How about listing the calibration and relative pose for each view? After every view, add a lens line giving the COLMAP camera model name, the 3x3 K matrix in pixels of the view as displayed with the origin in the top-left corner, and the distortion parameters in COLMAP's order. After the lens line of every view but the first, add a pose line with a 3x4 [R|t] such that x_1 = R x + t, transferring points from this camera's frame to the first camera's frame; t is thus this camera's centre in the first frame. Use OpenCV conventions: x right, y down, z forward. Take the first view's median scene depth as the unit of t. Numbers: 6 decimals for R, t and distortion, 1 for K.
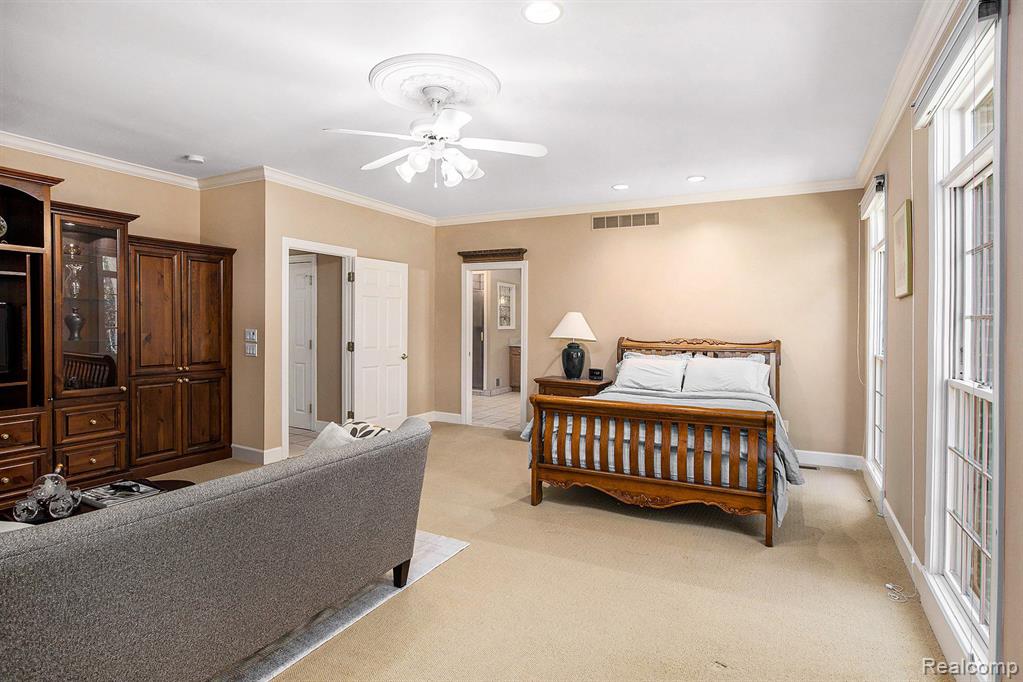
lens RADIAL K [[536.7, 0, 508.3], [0, 536.7, 329.1], [0, 0, 1]] dist [0.000766, 0.000500]
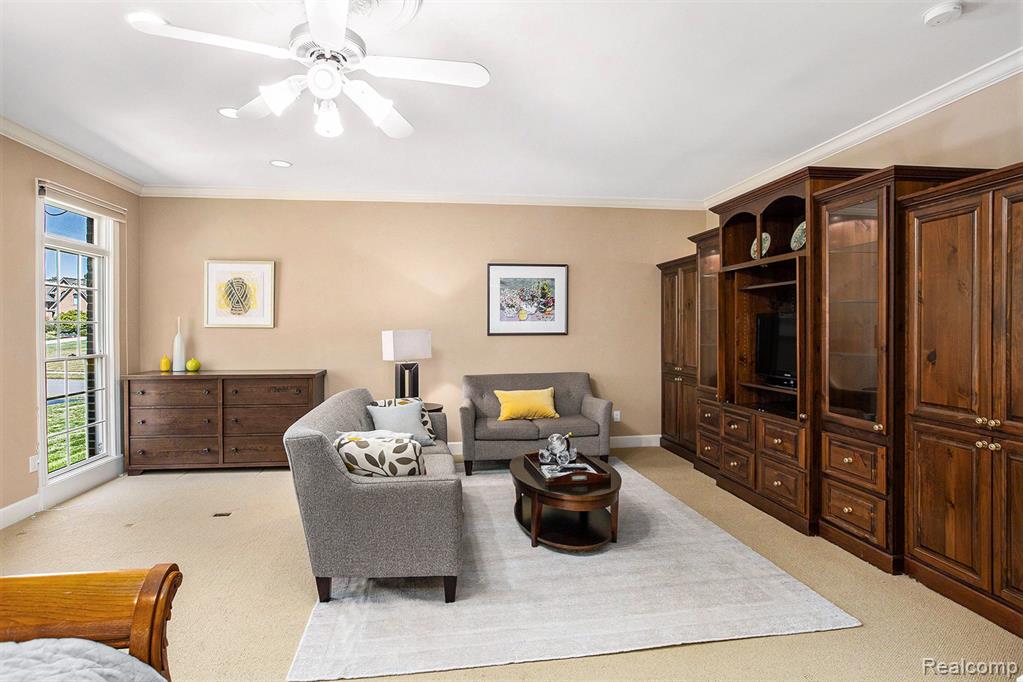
lens RADIAL K [[536.7, 0, 508.3], [0, 536.7, 329.1], [0, 0, 1]] dist [0.000766, 0.000500]
pose [[-0.815027, -0.000494, -0.579423, 0.023555], [-0.008711, 0.999897, 0.011400, -0.006600], [0.579358, 0.014338, -0.814947, 0.454282]]
